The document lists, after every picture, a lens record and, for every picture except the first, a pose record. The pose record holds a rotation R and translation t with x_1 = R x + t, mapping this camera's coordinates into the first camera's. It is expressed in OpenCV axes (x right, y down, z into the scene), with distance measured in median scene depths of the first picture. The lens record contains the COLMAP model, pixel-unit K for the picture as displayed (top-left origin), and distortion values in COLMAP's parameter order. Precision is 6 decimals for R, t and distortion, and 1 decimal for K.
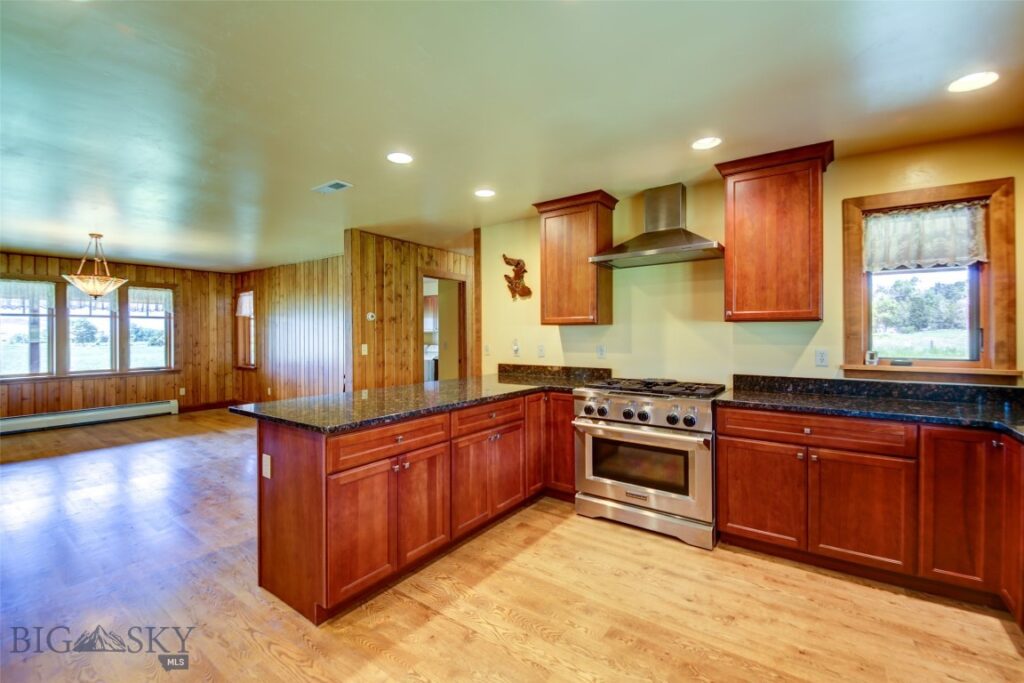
lens RADIAL K [[435.5, 0, 500.6], [0, 435.5, 335.4], [0, 0, 1]] dist [0.037876, -0.029569]
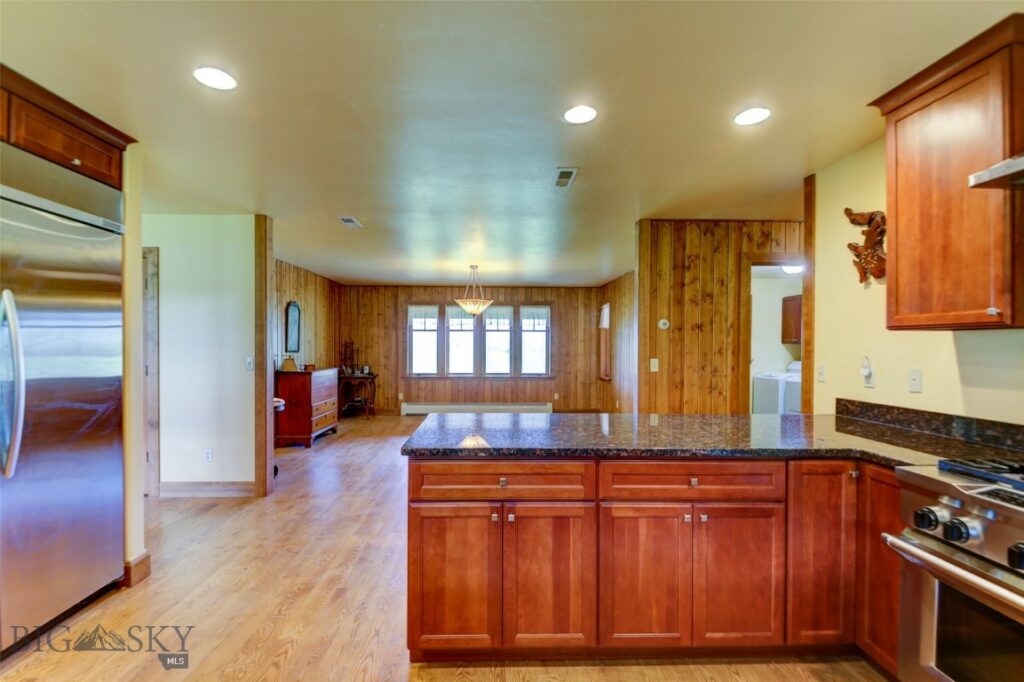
lens RADIAL K [[470.3, 0, 499.8], [0, 470.3, 349.5], [0, 0, 1]] dist [0.037602, -0.030989]
pose [[0.613015, 0.012464, -0.789973, 0.196400], [-0.008994, 0.999921, 0.008797, -0.001718], [0.790020, 0.001712, 0.613078, 0.223043]]
